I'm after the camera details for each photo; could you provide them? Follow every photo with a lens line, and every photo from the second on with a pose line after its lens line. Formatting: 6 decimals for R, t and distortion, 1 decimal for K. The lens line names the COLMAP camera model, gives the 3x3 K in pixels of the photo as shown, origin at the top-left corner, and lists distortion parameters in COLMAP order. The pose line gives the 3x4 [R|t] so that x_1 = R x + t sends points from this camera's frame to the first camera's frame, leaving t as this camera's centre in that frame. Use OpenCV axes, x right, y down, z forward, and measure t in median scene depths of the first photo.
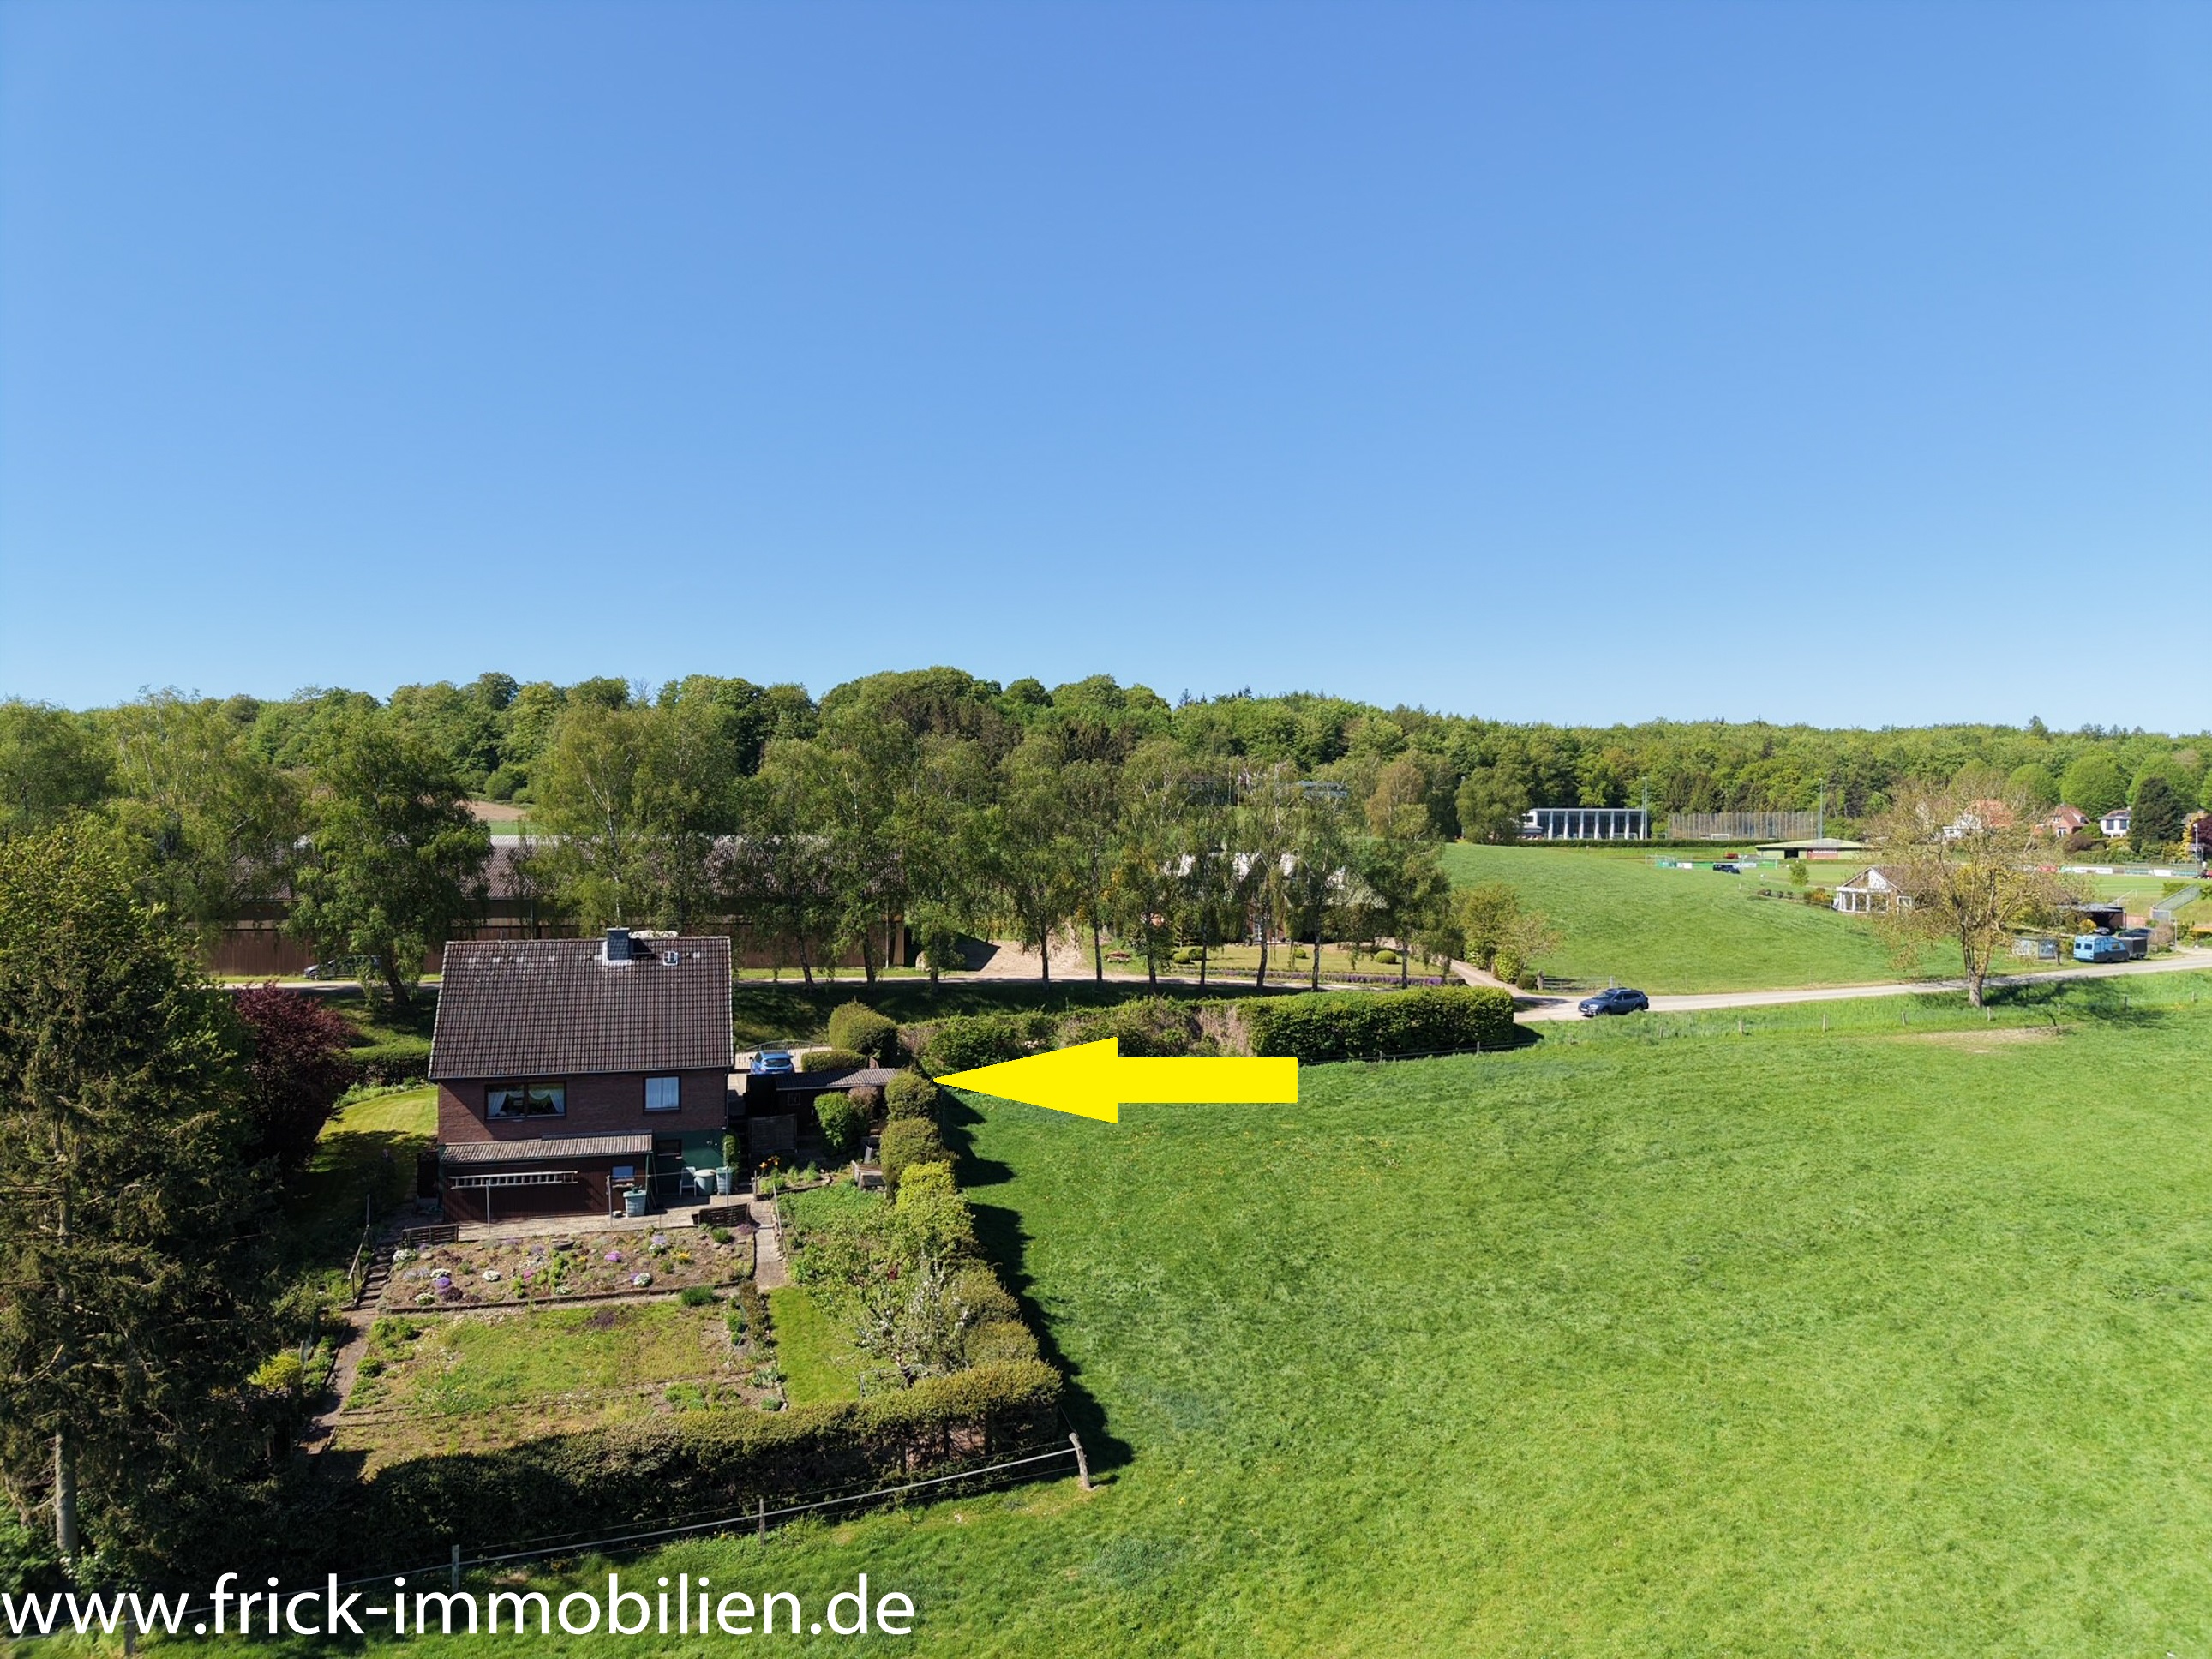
lens RADIAL K [[1505.0, 0, 1106.0], [0, 1505.0, 829.5], [0, 0, 1]] dist [0.016856, -0.002539]
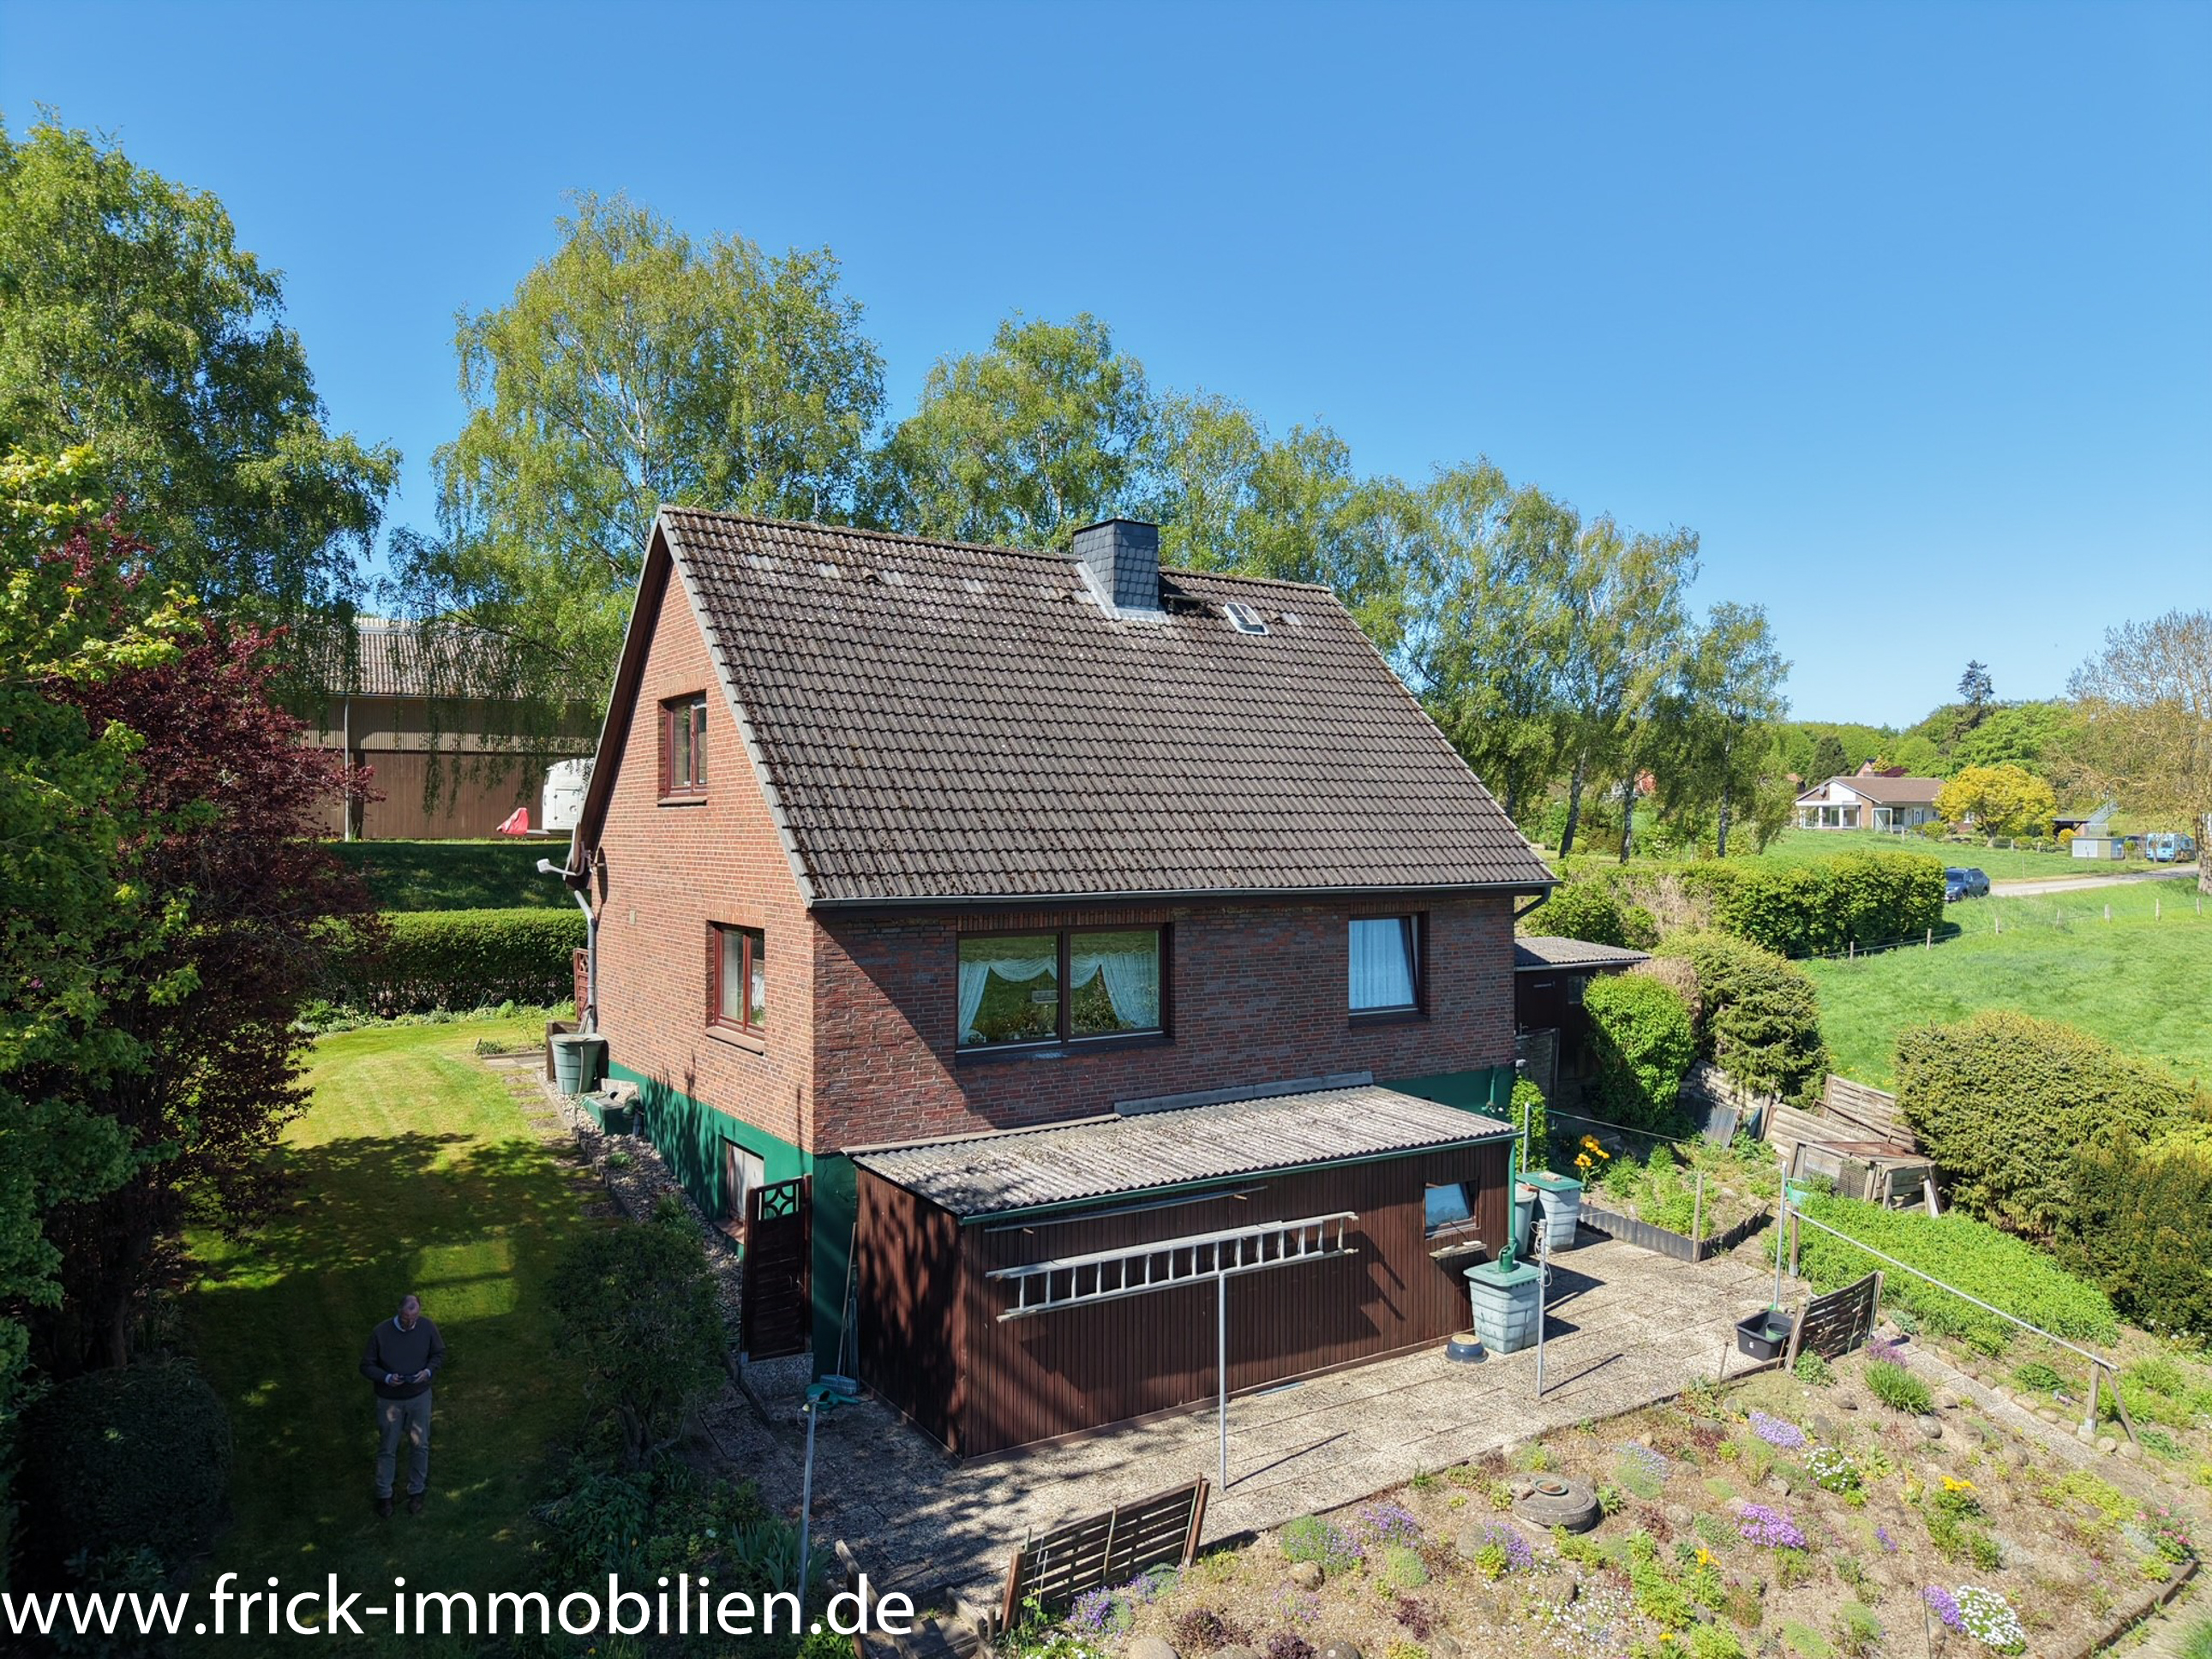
lens RADIAL K [[1492.9, 0, 1106.0], [0, 1492.9, 829.5], [0, 0, 1]] dist [0.027395, -0.040921]
pose [[0.955372, -0.000021, 0.295404, -0.448932], [0.000611, 0.999998, -0.001905, 0.143833], [-0.295404, 0.002000, 0.955370, 0.693452]]
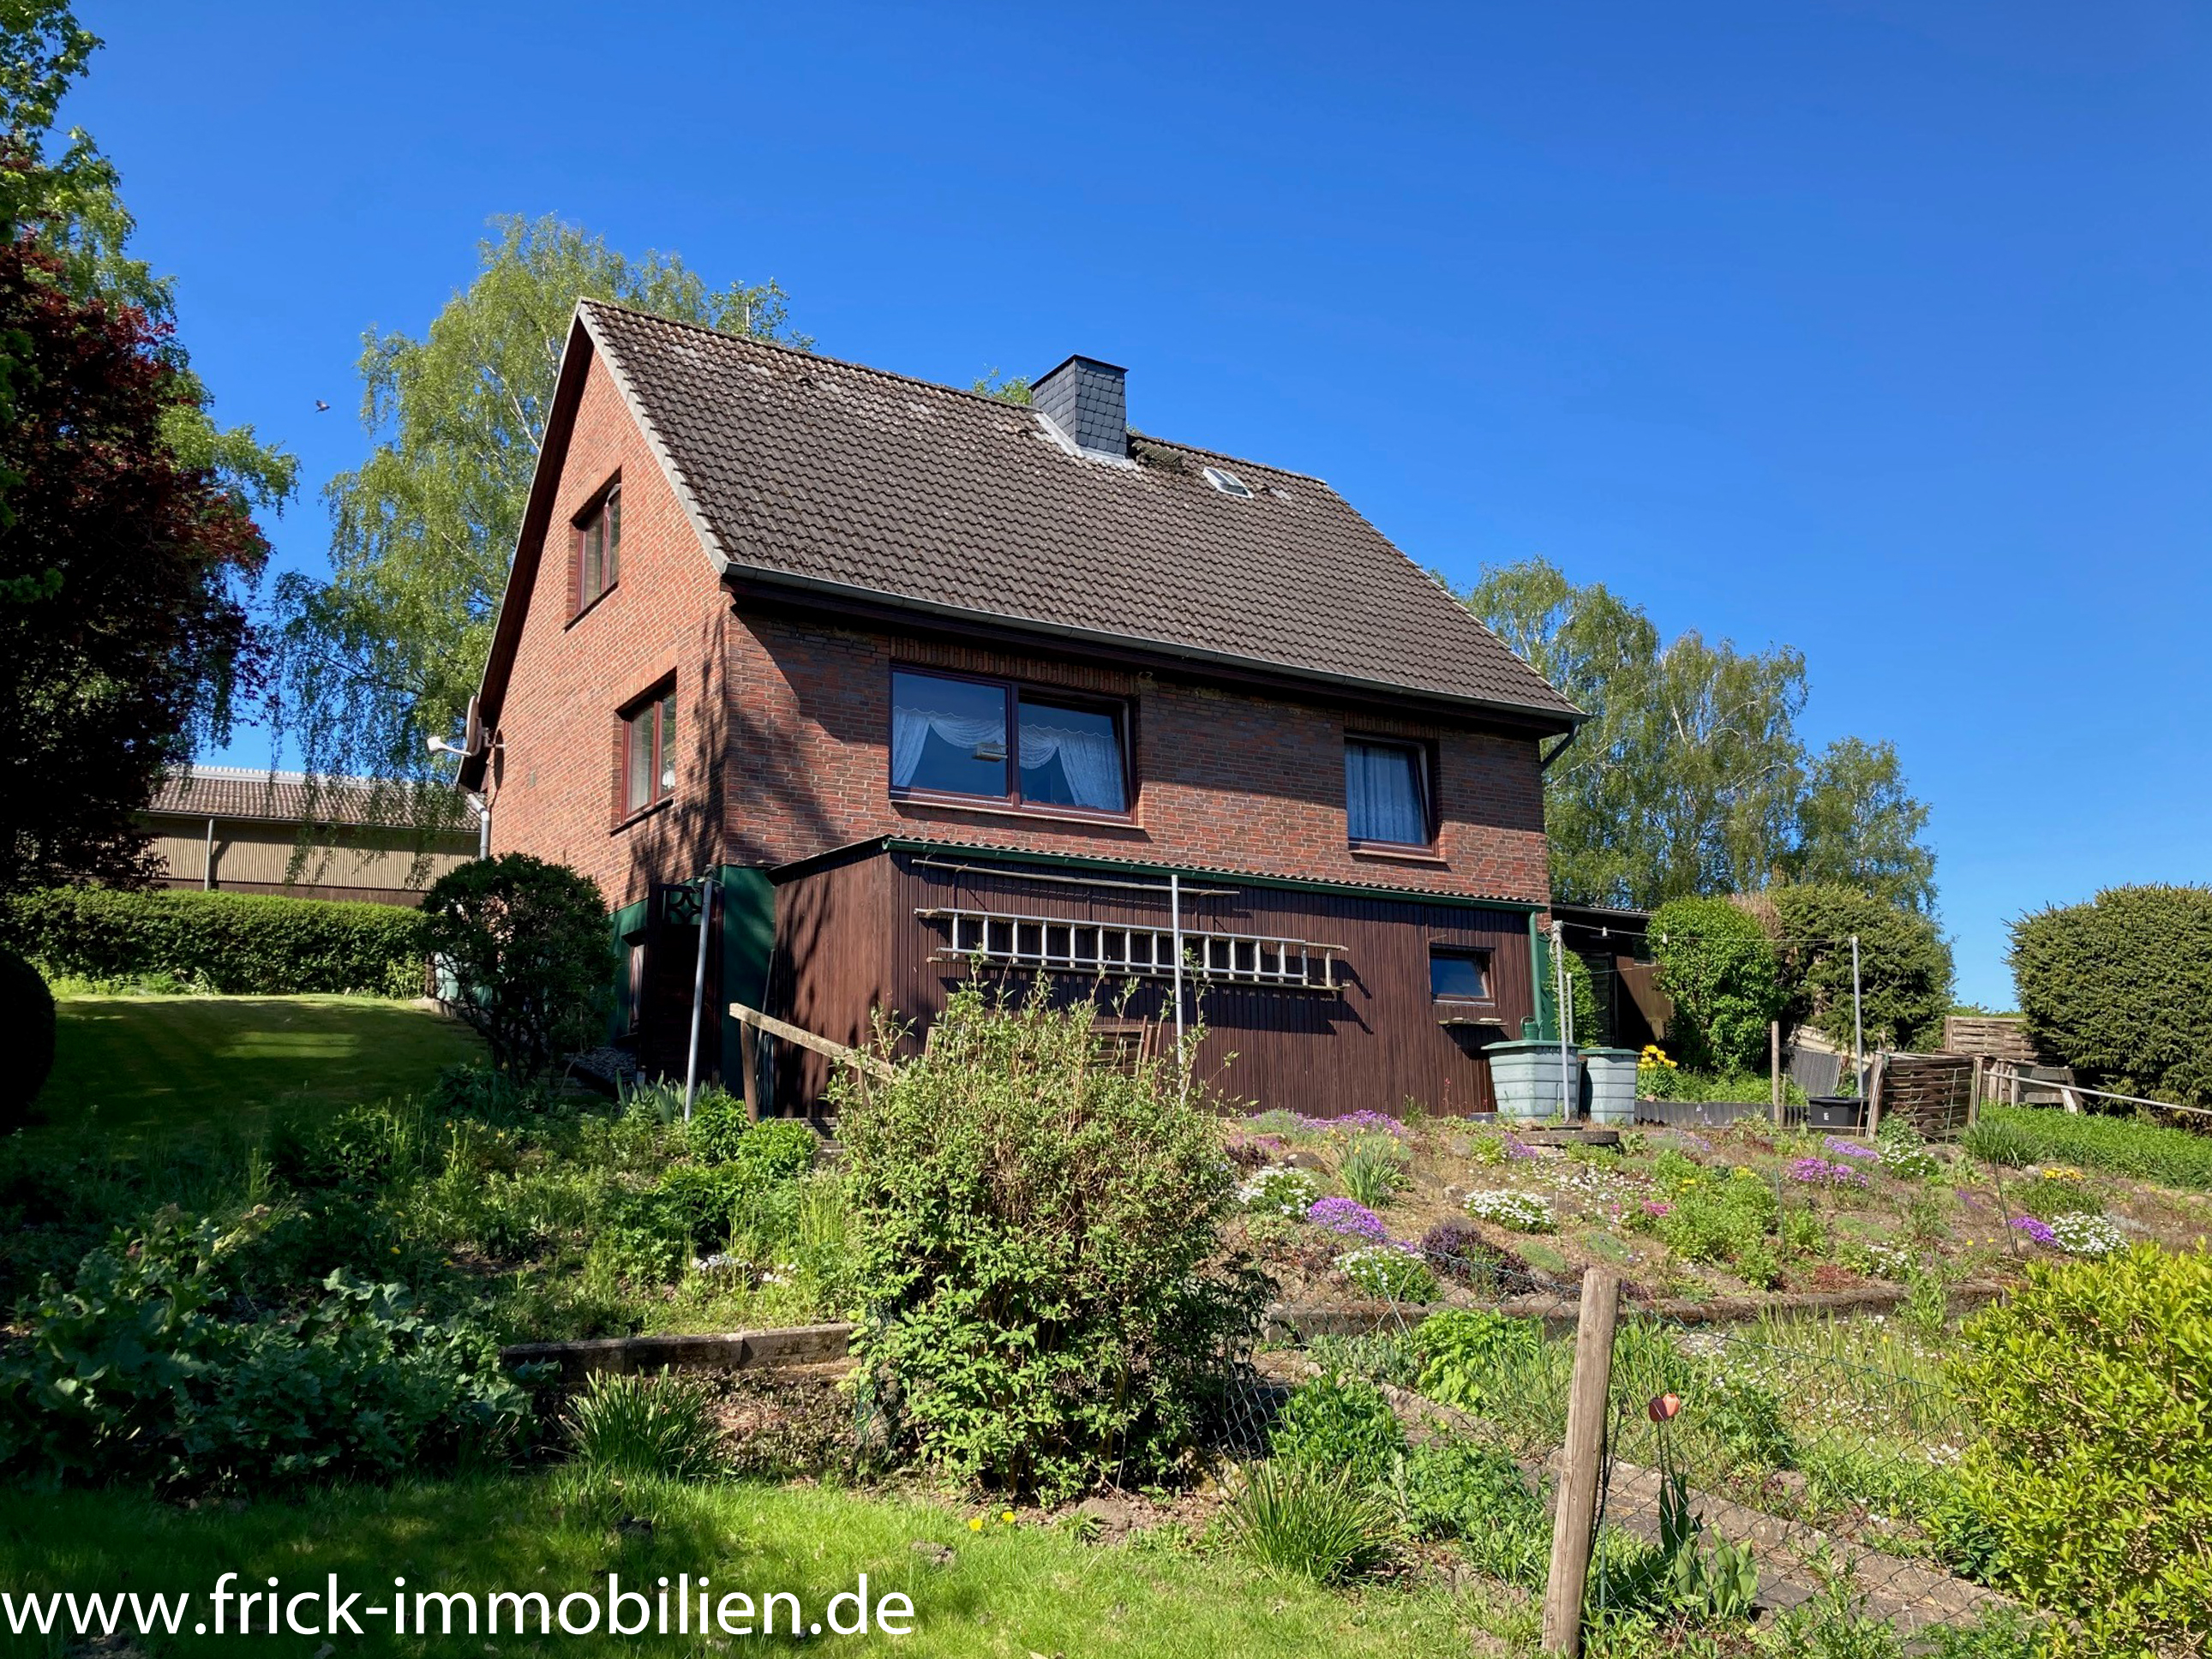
lens RADIAL K [[1849.4, 0, 1106.0], [0, 1849.4, 829.5], [0, 0, 1]] dist [0.018658, -0.002636]
pose [[0.959782, 0.035370, 0.278511, -0.443926], [0.021552, 0.979822, -0.198707, 0.250747], [-0.279919, 0.196718, 0.939653, 0.672320]]
